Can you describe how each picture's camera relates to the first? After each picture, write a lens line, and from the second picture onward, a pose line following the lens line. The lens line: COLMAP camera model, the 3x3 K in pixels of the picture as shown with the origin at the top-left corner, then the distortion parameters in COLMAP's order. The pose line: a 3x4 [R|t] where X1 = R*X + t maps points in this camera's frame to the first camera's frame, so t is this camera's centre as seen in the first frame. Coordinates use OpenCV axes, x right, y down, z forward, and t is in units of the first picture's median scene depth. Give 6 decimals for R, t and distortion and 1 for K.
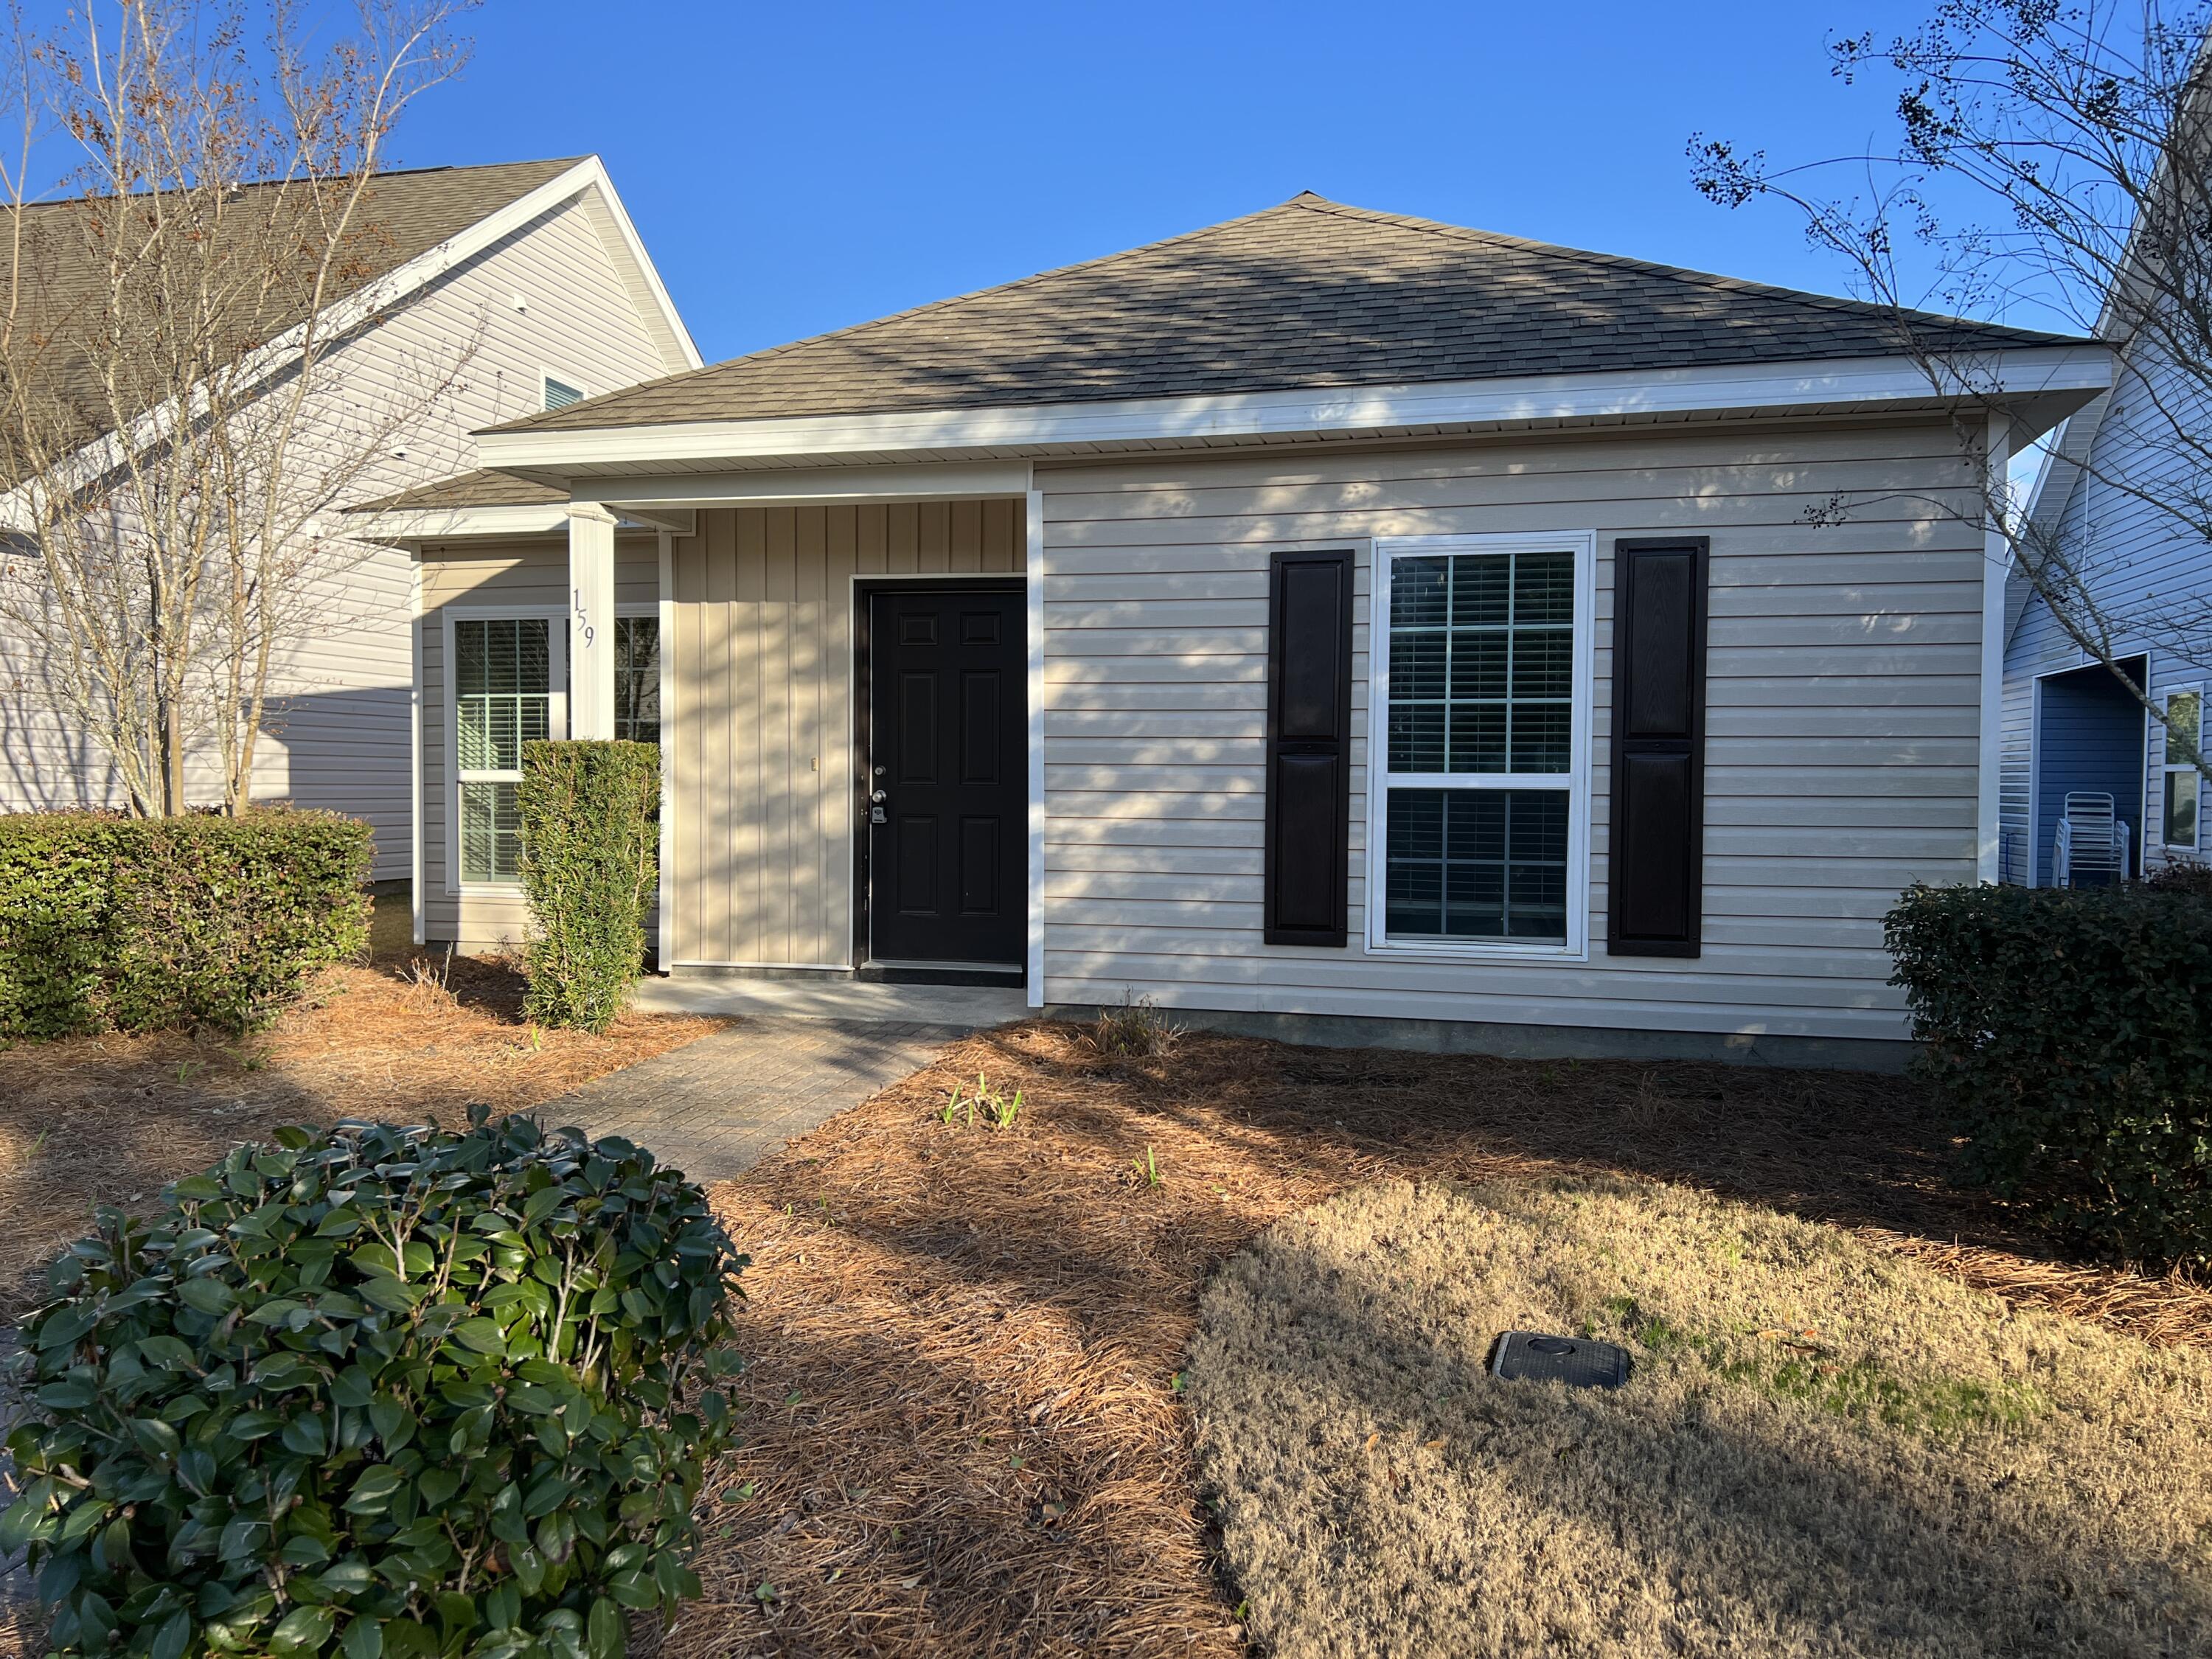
lens RADIAL K [[1627.4, 0, 1100.7], [0, 1627.4, 836.8], [0, 0, 1]] dist [0.056892, -0.055376]
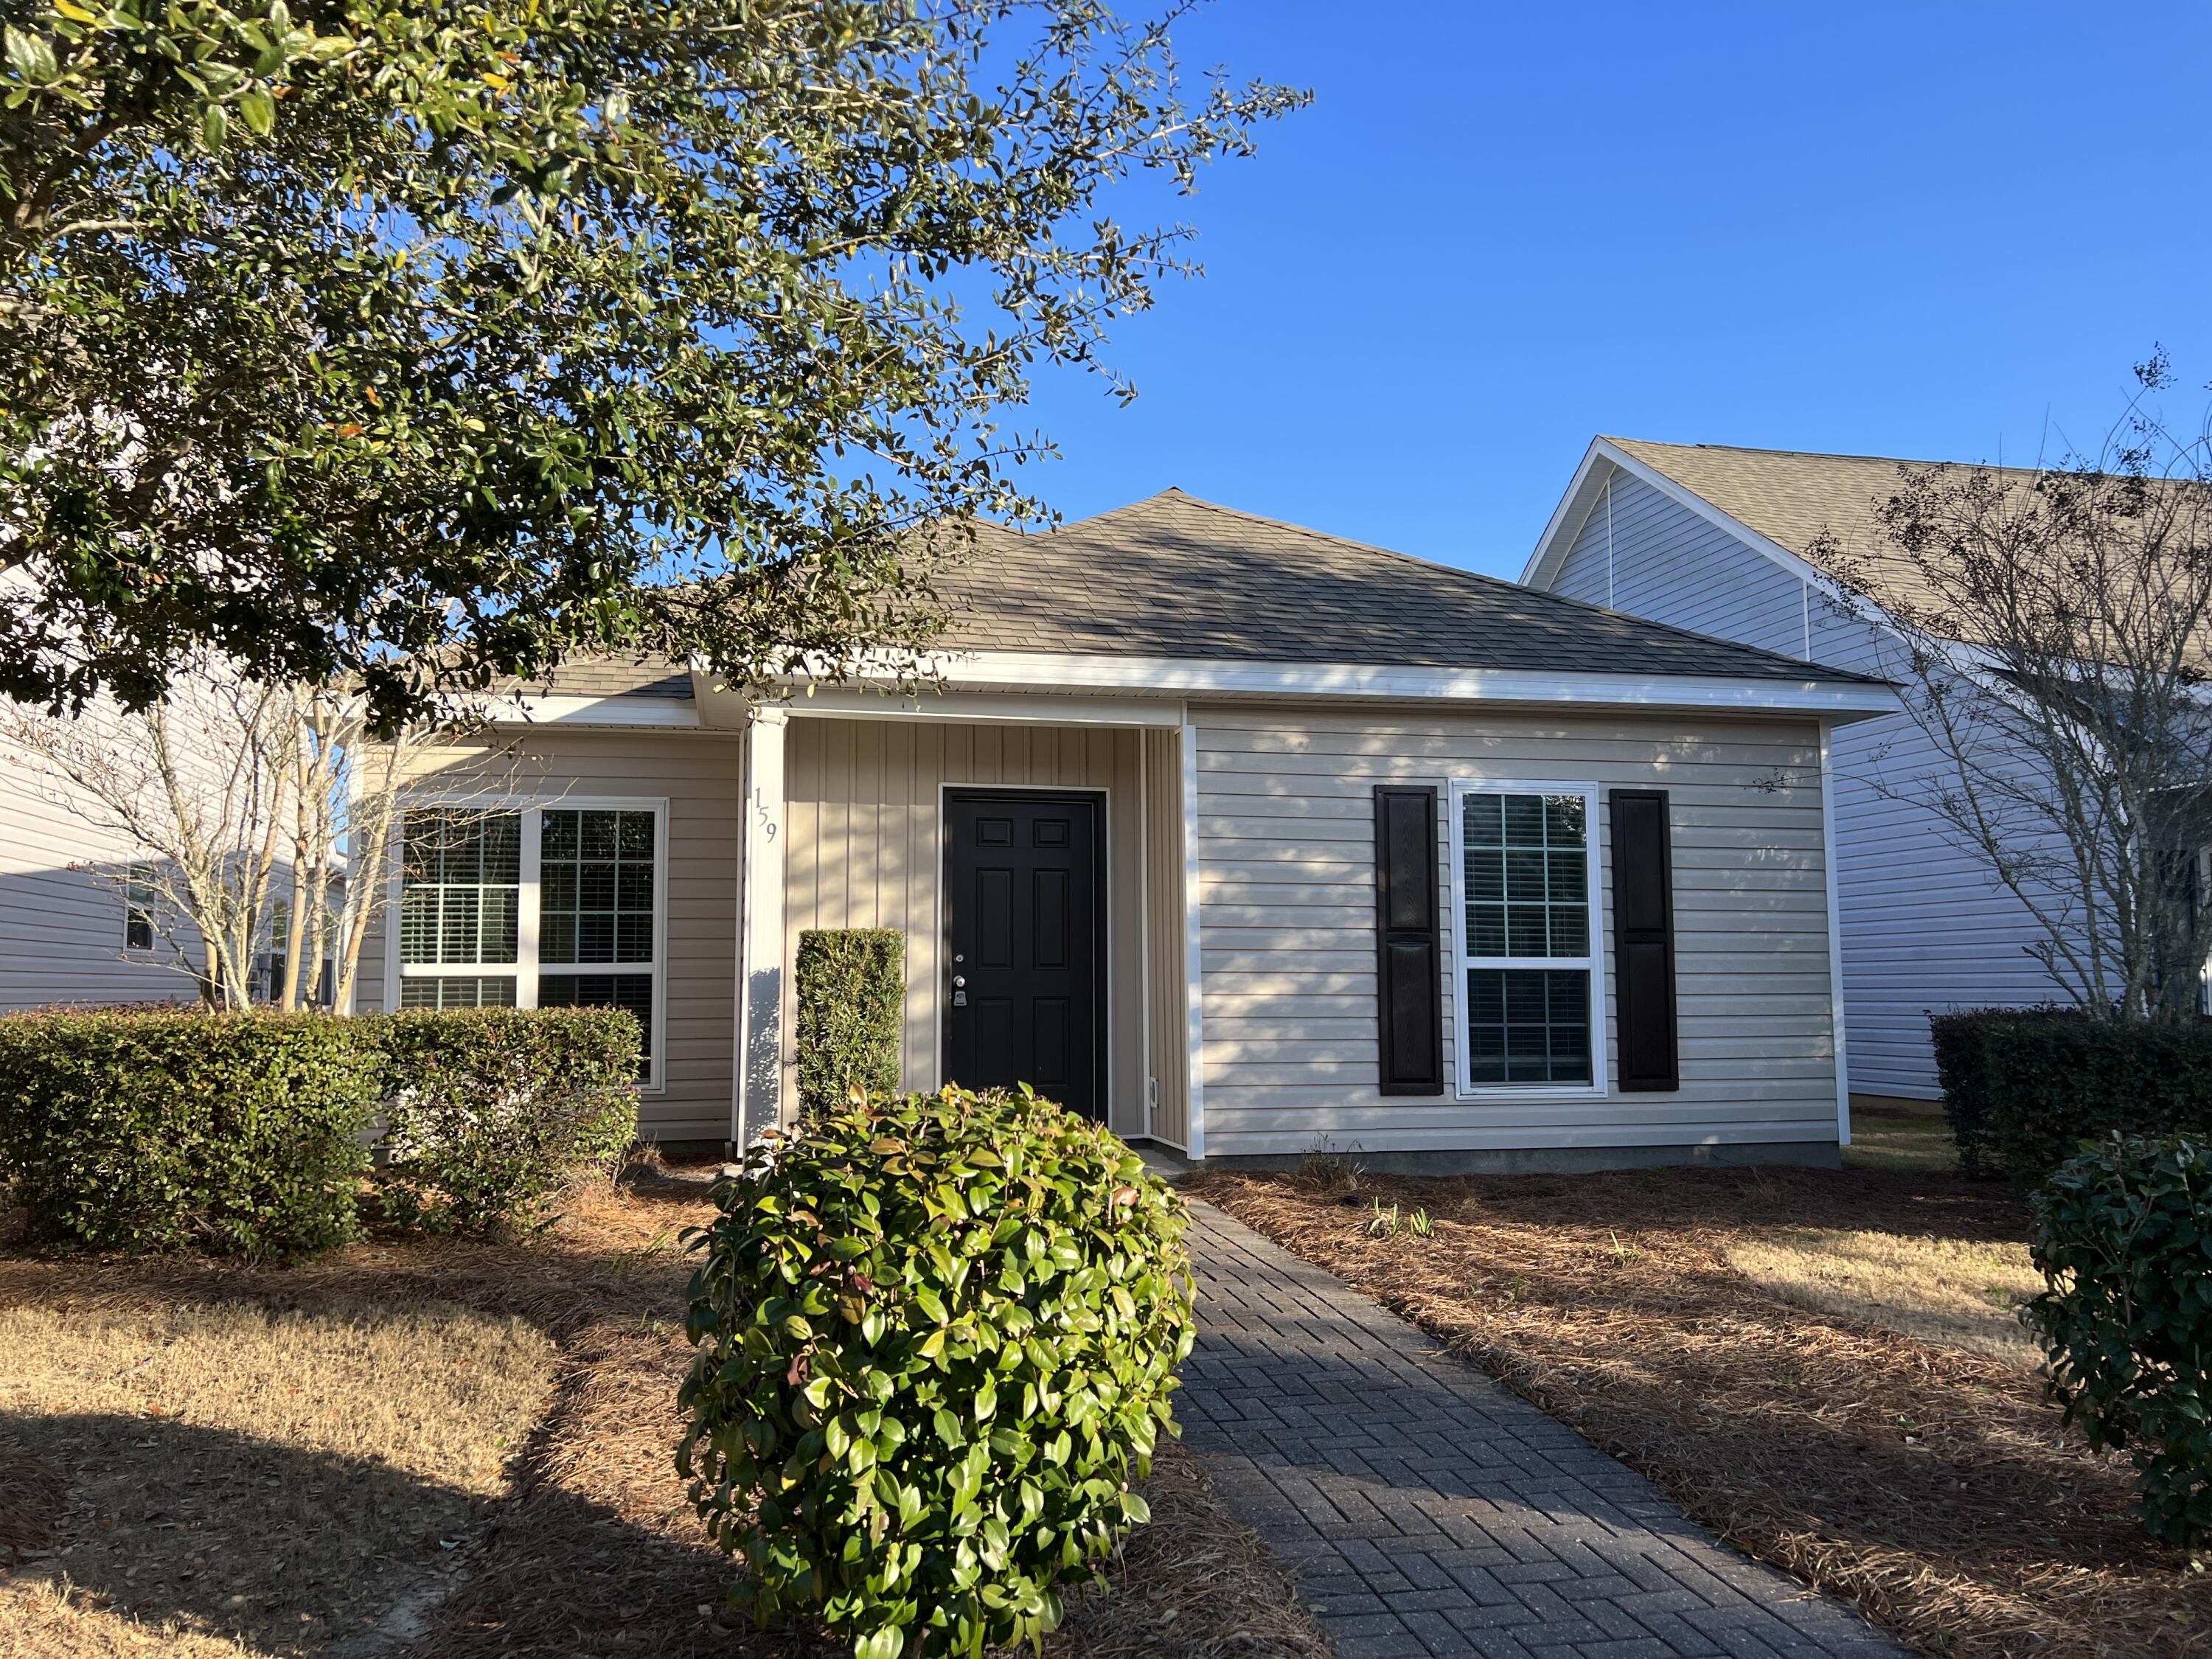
lens RADIAL K [[1627.4, 0, 1094.4], [0, 1627.4, 825.9], [0, 0, 1]] dist [0.056892, -0.055376]
pose [[0.899166, 0.033111, 0.436353, -0.662302], [0.024051, 0.991887, -0.124827, 0.012311], [-0.436946, 0.122735, 0.891075, -0.043242]]
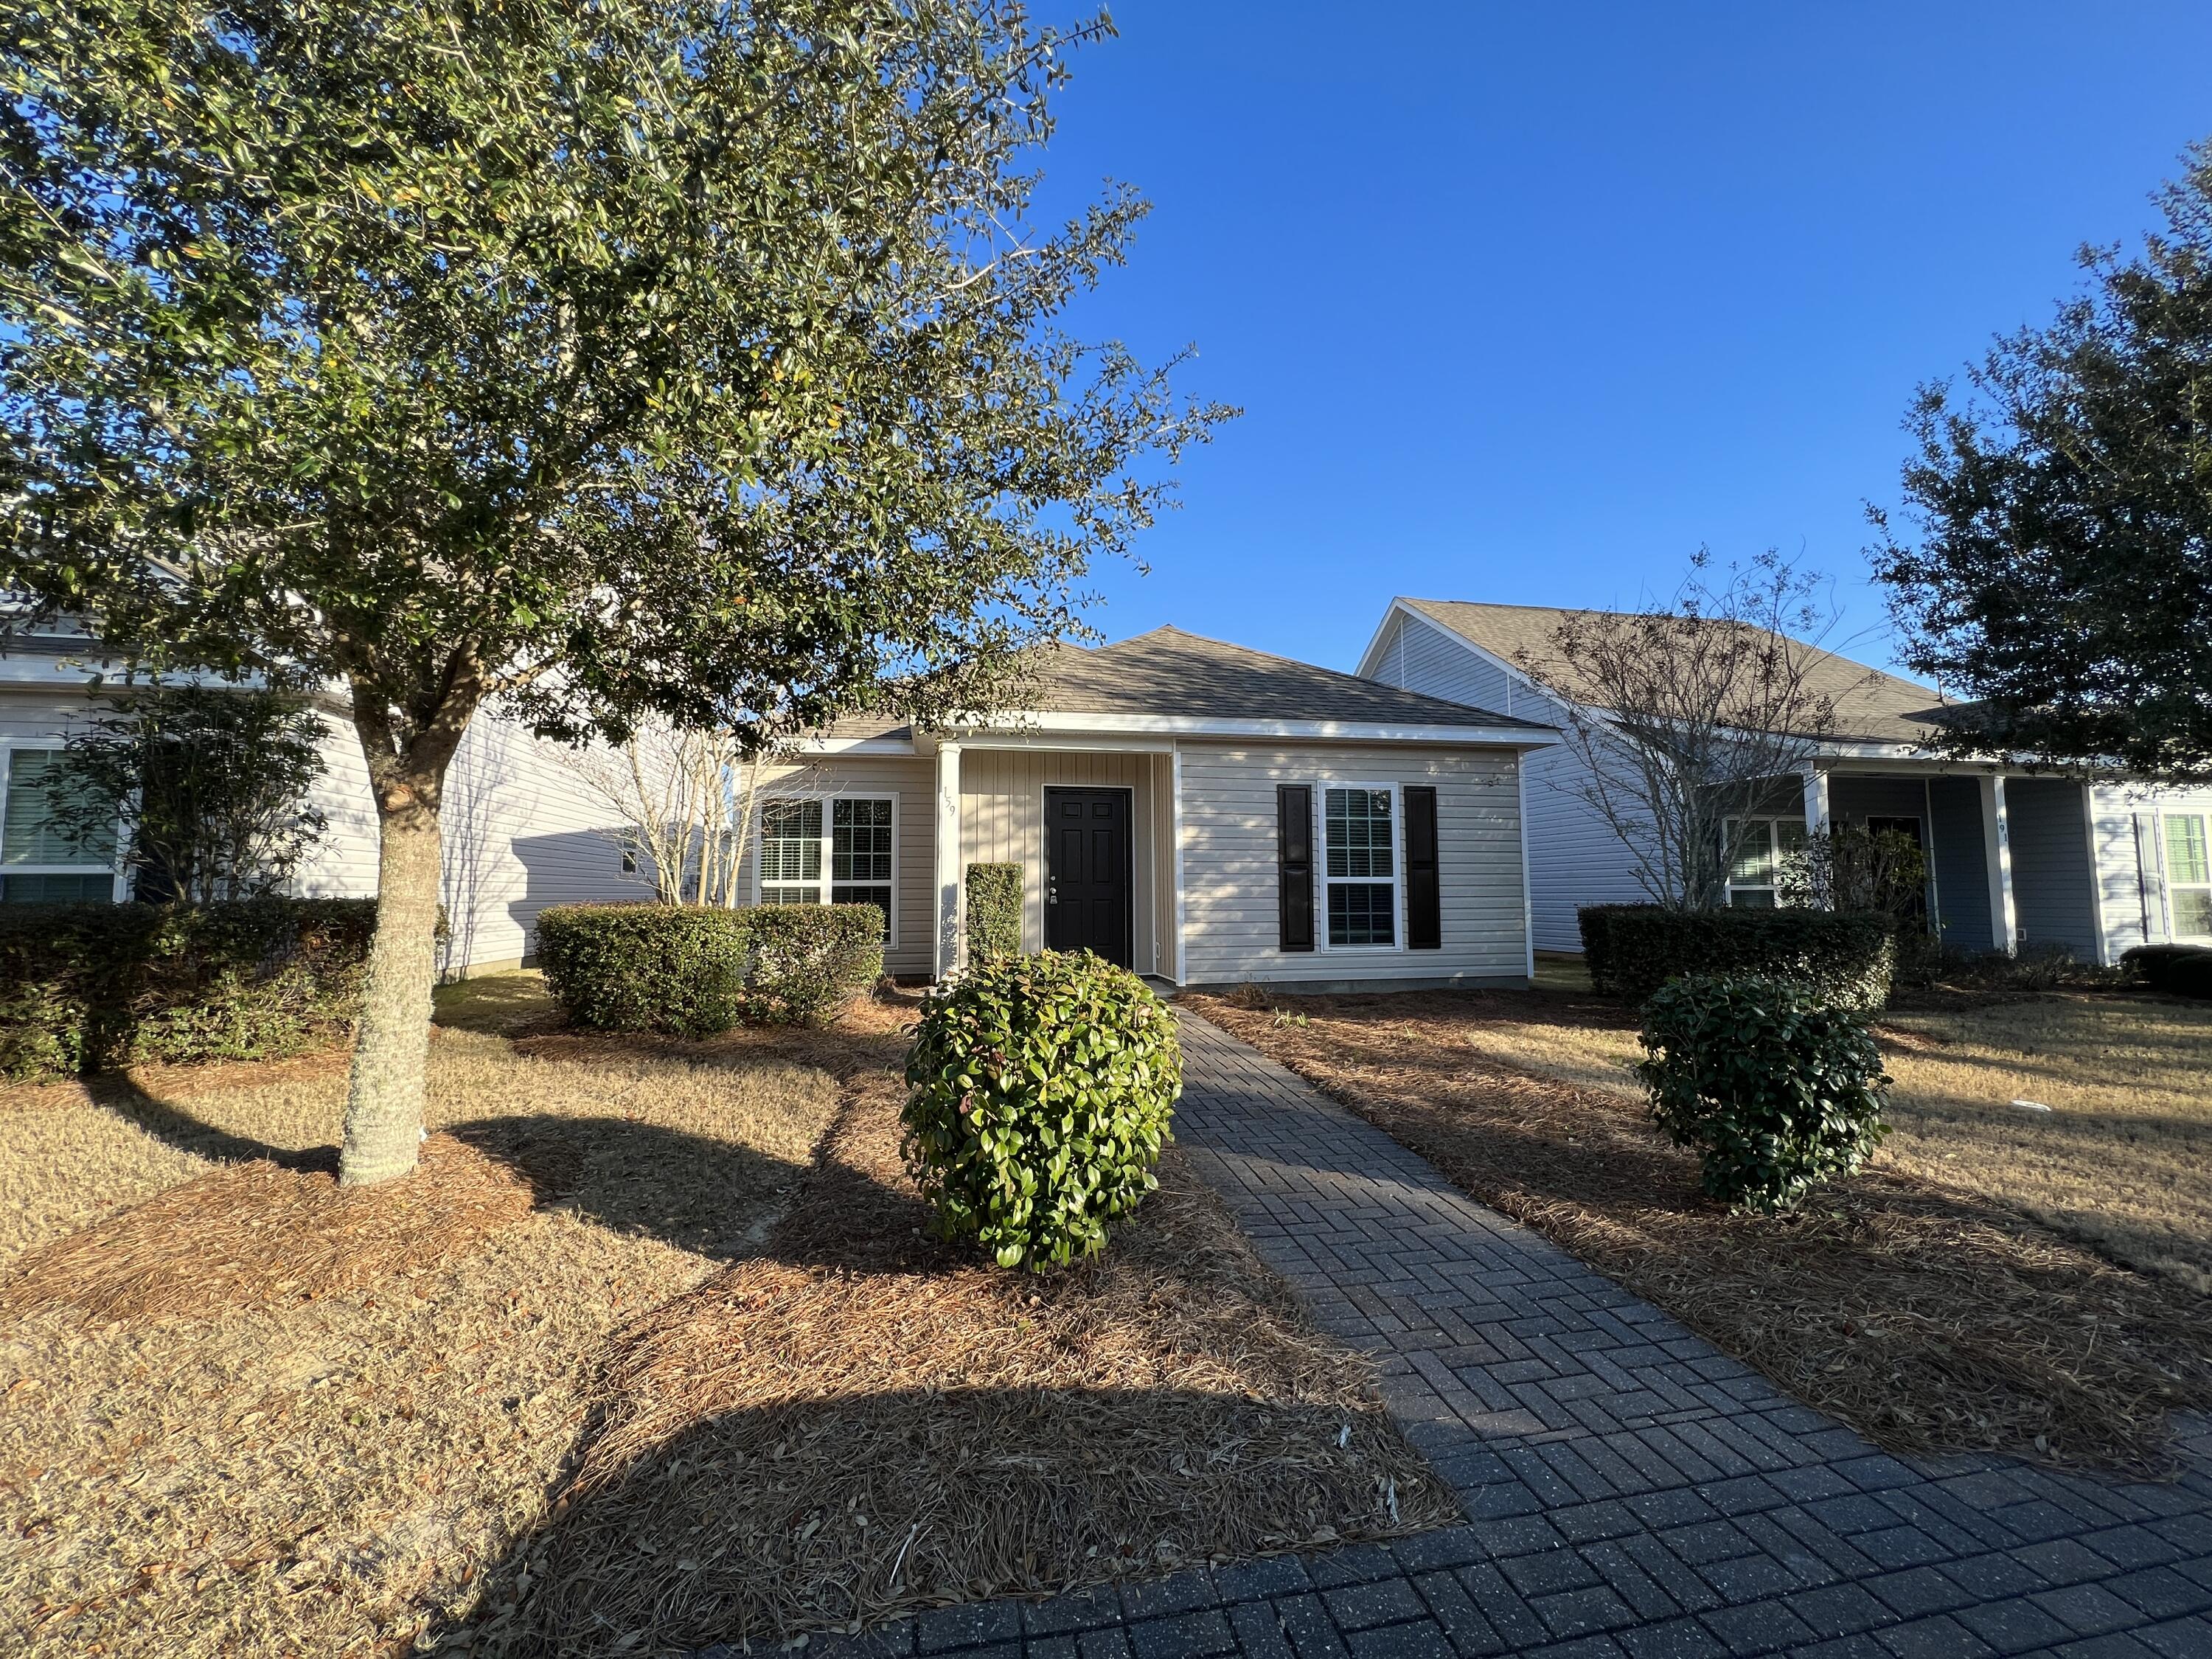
lens RADIAL K [[862.8, 0, 1118.6], [0, 862.8, 820.5], [0, 0, 1]] dist [-0.001711, -0.000260]
pose [[0.902602, 0.024504, 0.429777, -0.650228], [0.025130, 0.993677, -0.109432, 0.009193], [-0.429741, 0.109573, 0.896279, -0.016180]]
